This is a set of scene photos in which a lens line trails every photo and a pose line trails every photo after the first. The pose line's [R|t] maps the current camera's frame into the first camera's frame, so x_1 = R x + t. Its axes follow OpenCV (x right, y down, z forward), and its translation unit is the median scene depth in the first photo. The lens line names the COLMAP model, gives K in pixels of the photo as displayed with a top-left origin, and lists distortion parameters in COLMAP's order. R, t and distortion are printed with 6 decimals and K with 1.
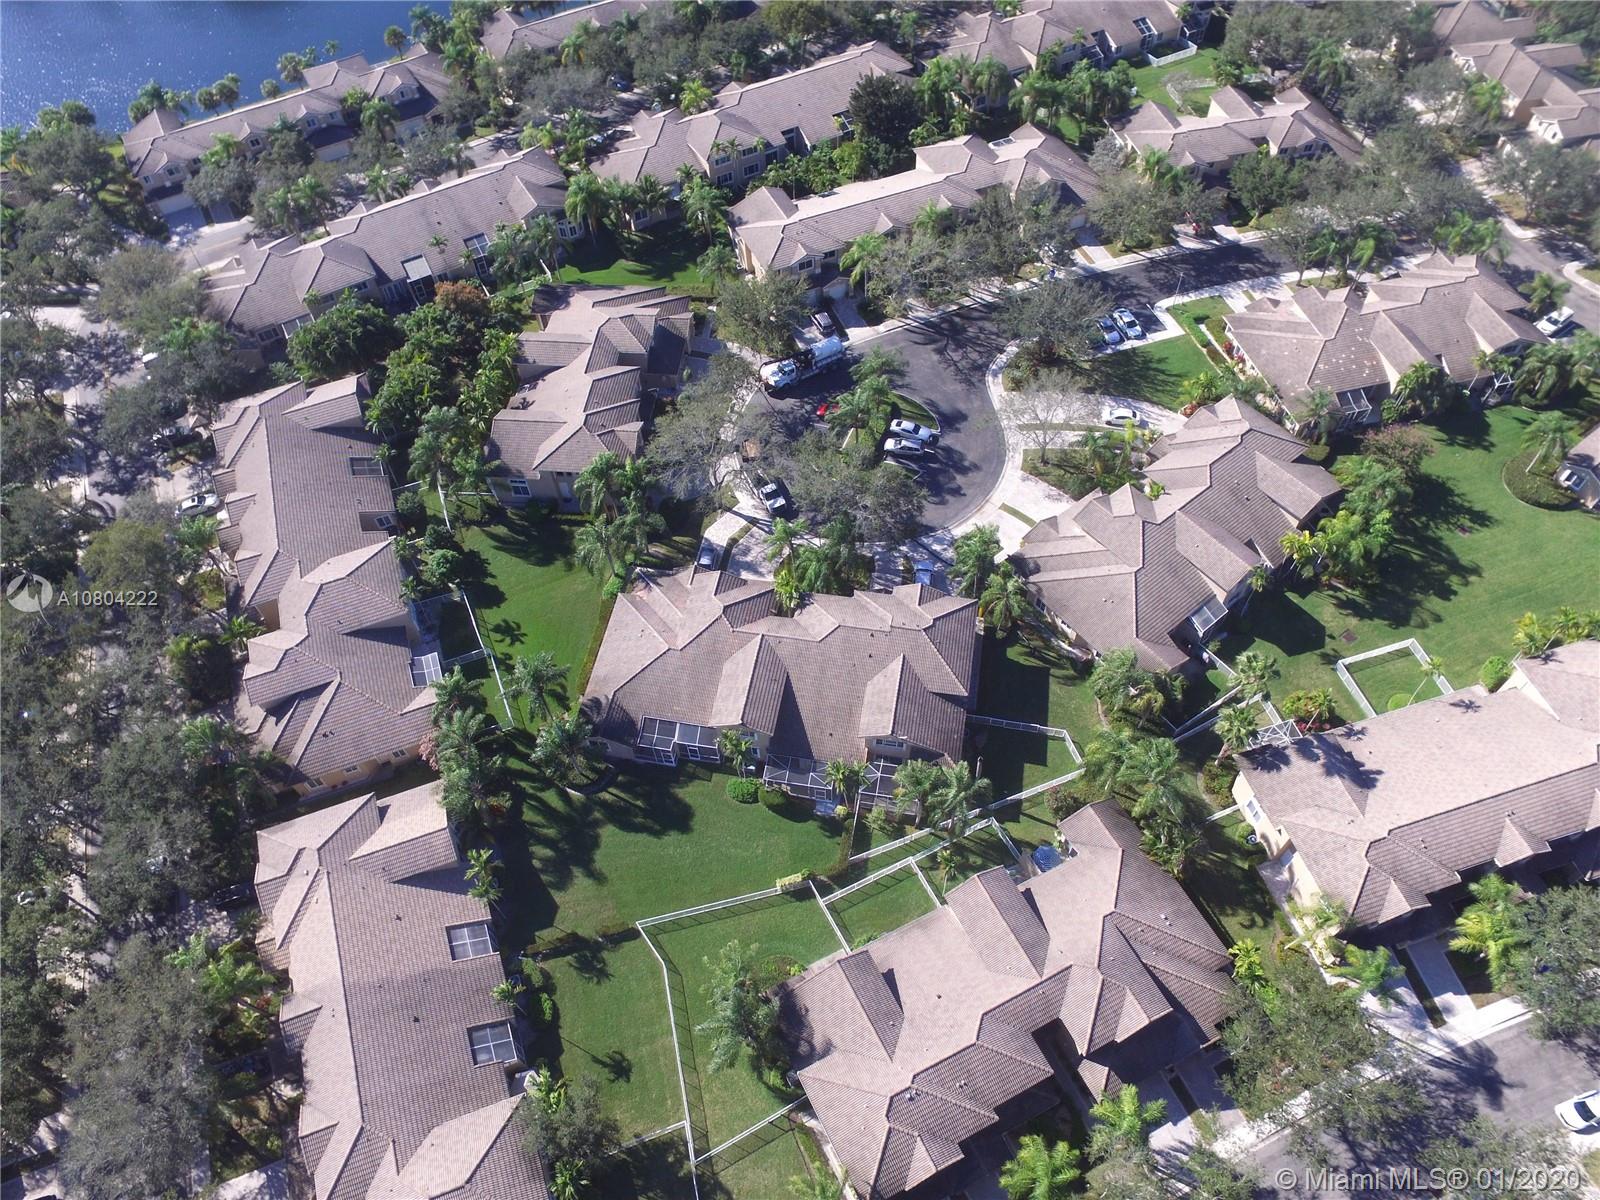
lens RADIAL K [[1071.3, 0, 802.9], [0, 1071.3, 601.7], [0, 0, 1]] dist [-0.105582, 0.066983]
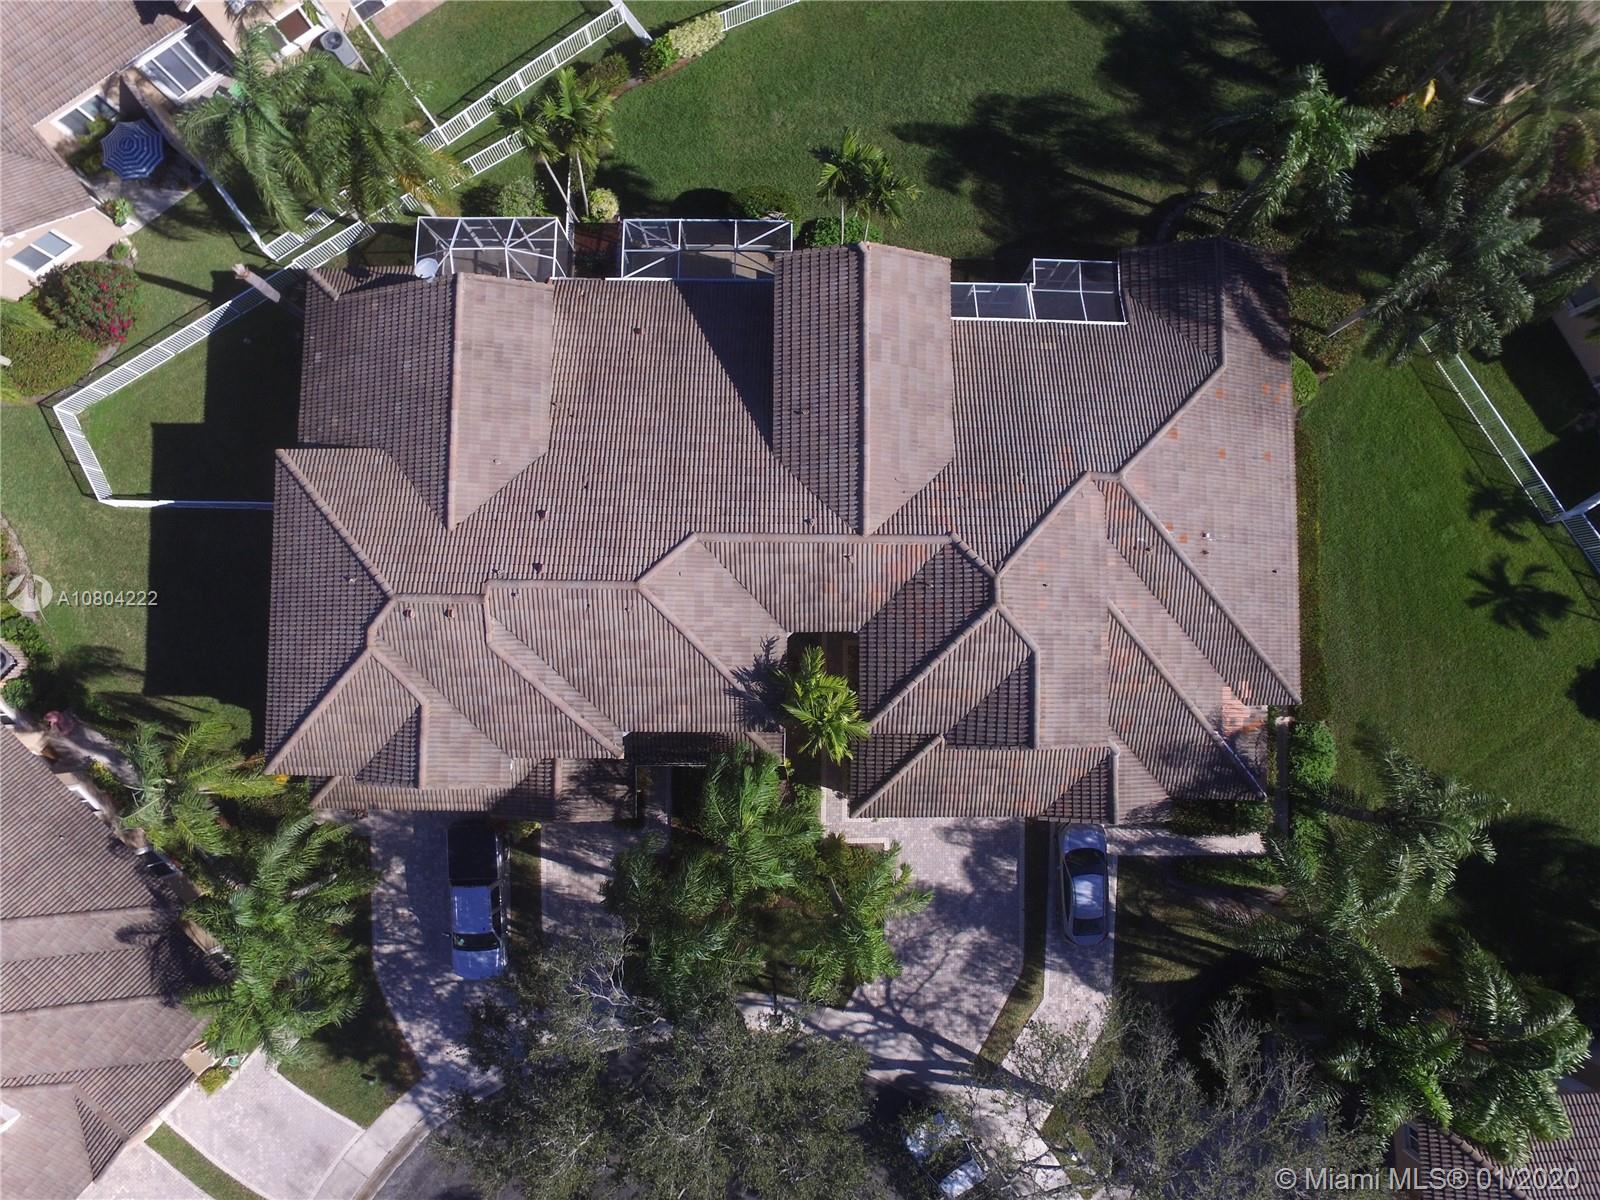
lens RADIAL K [[1071.3, 0, 775.3], [0, 1071.3, 625.8], [0, 0, 1]] dist [-0.105582, 0.066983]
pose [[-0.985333, 0.169690, 0.017980, -0.010256], [-0.120081, -0.764394, 0.633469, -0.177422], [0.121237, 0.622019, 0.773559, 0.653122]]
